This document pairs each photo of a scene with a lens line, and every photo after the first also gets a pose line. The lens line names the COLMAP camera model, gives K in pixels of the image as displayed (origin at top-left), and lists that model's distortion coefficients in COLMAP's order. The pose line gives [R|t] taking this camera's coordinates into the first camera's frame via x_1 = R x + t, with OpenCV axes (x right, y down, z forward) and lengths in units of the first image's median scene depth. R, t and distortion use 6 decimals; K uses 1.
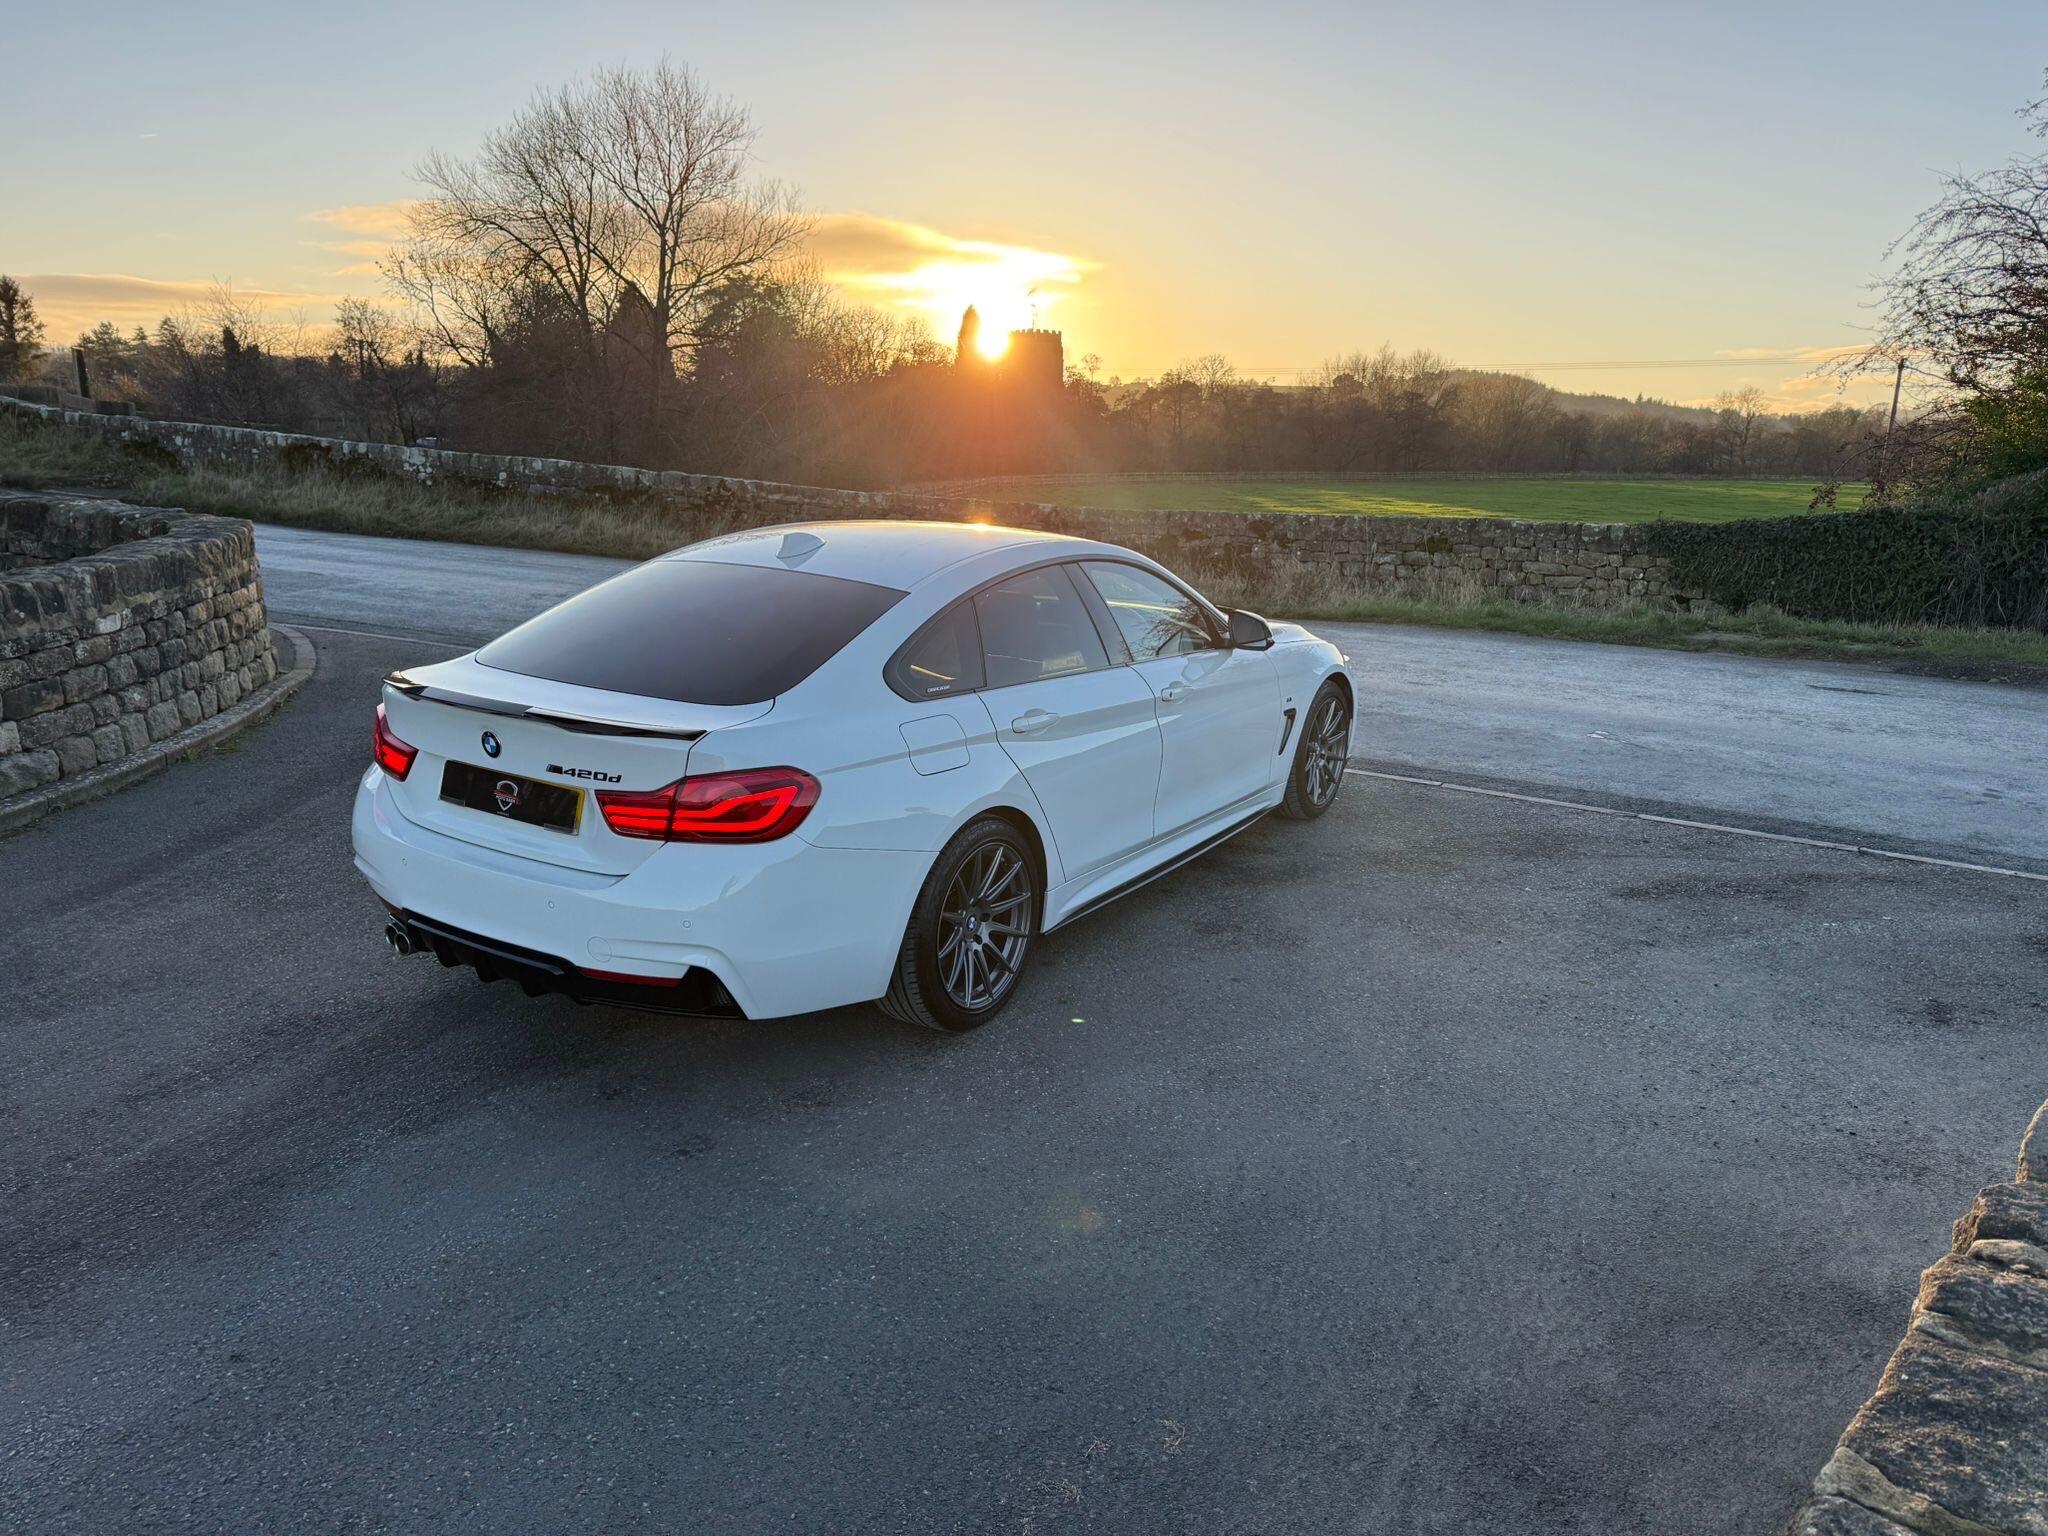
lens RADIAL K [[1420.4, 0, 1040.3], [0, 1420.4, 790.4], [0, 0, 1]] dist [0.123259, -0.178044]
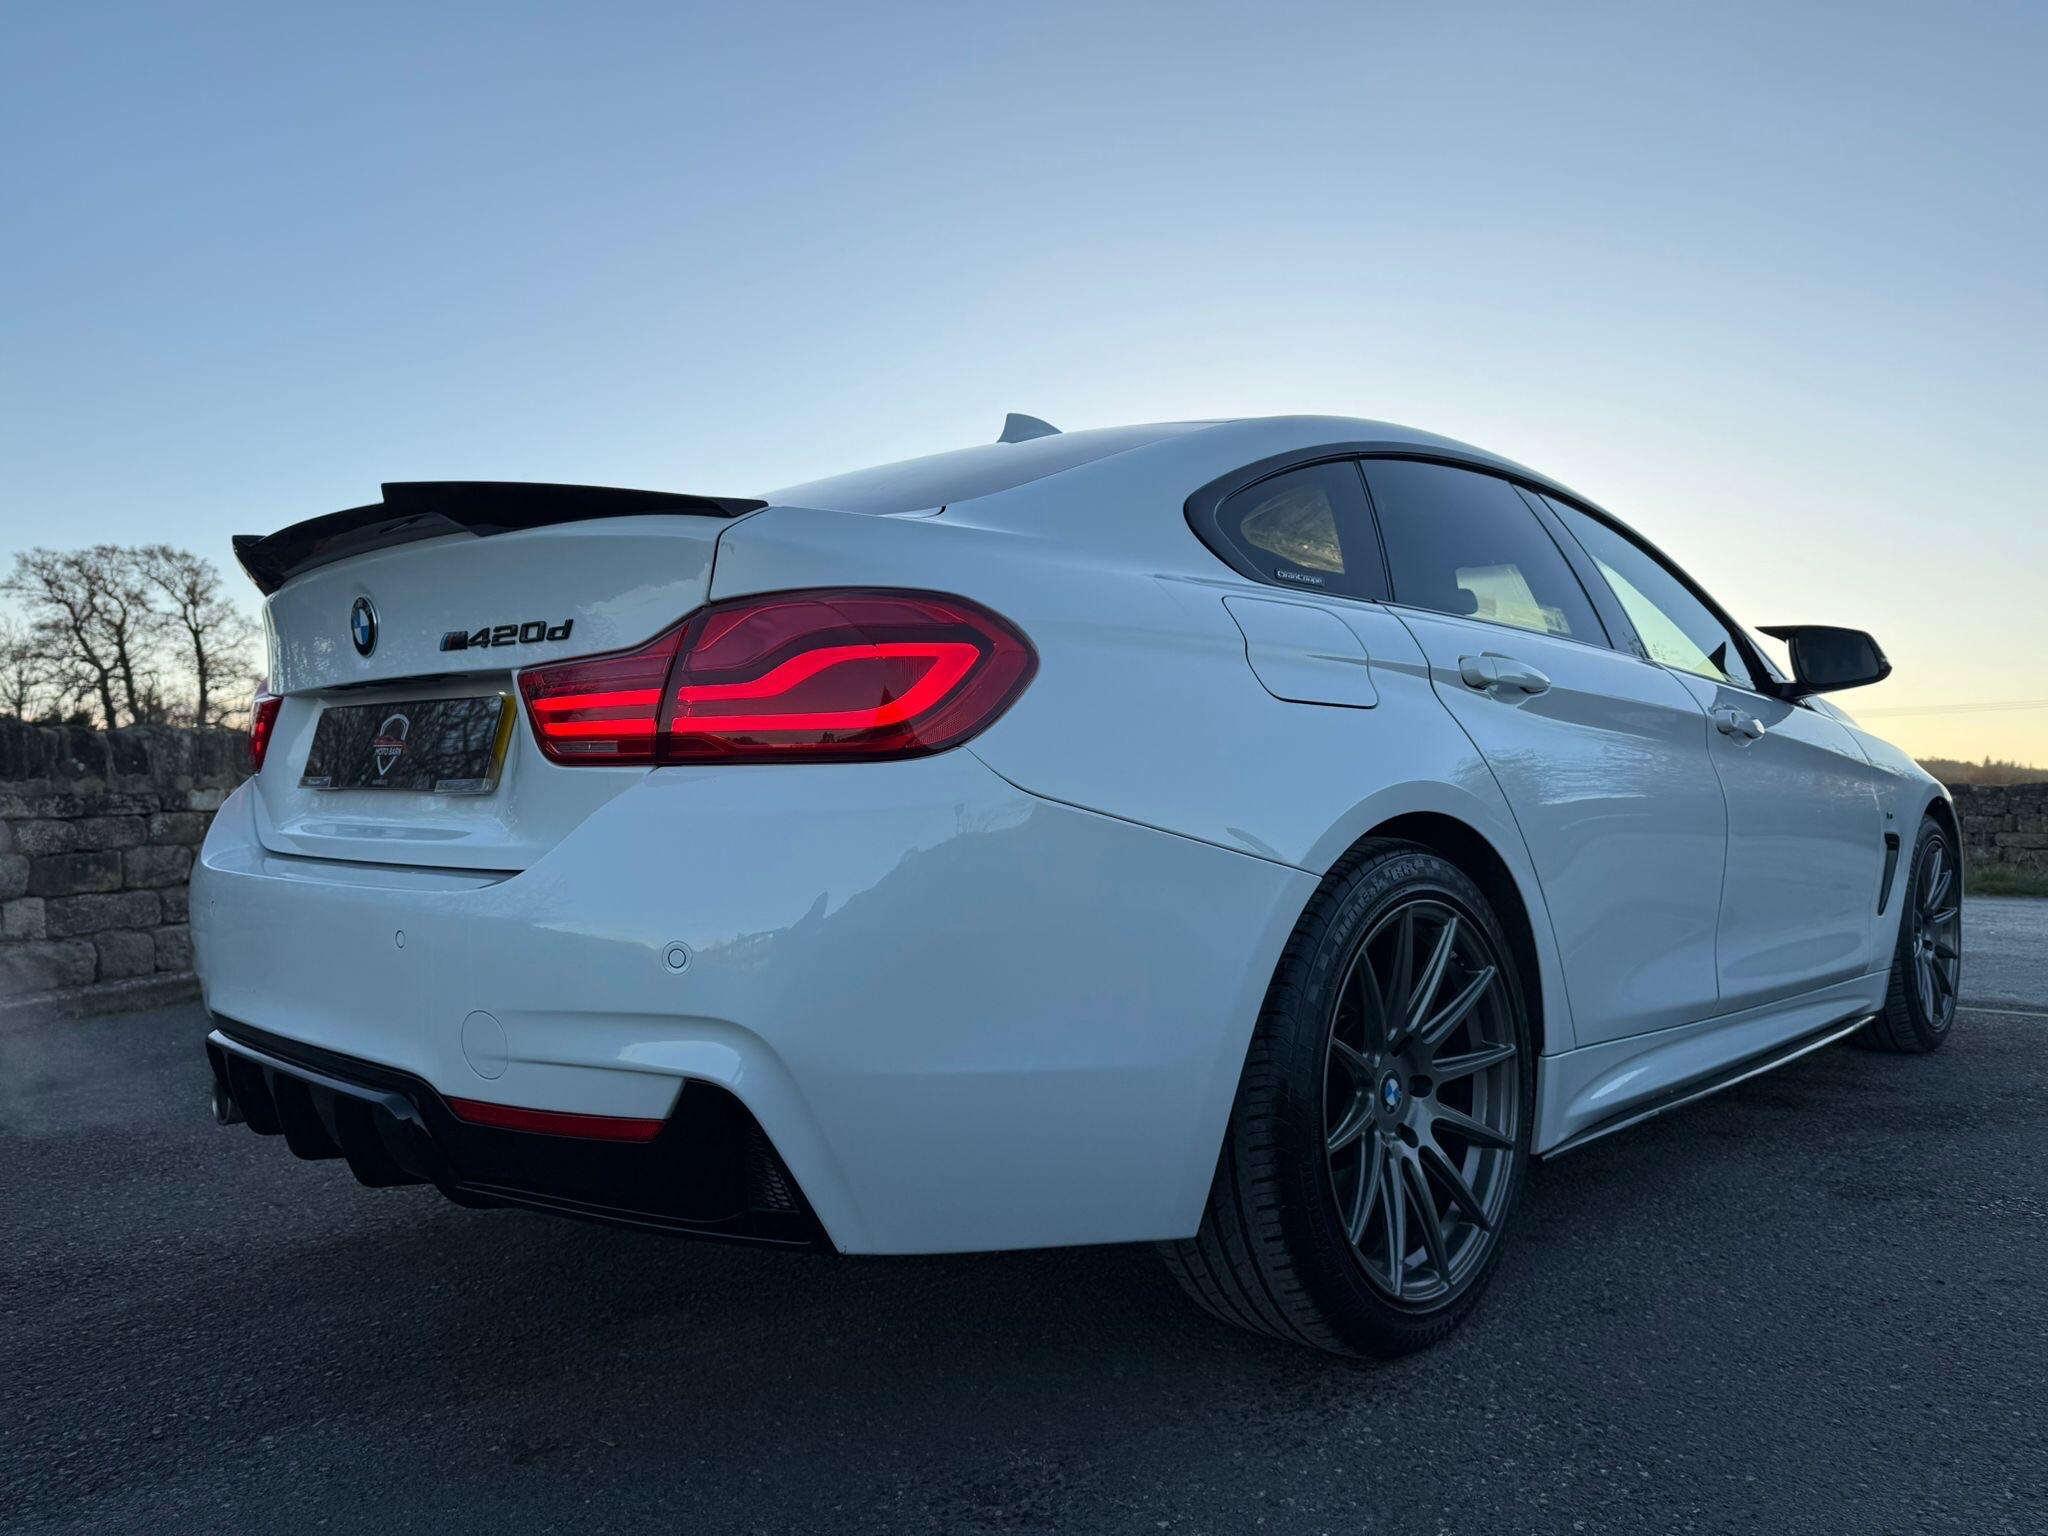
lens RADIAL K [[1447.2, 0, 1021.9], [0, 1447.2, 765.3], [0, 0, 1]] dist [0.035299, -0.070614]
pose [[0.978472, -0.033751, -0.203603, -0.063616], [-0.024169, 0.961009, -0.275458, 0.118880], [0.204961, 0.274449, 0.939504, 0.523020]]
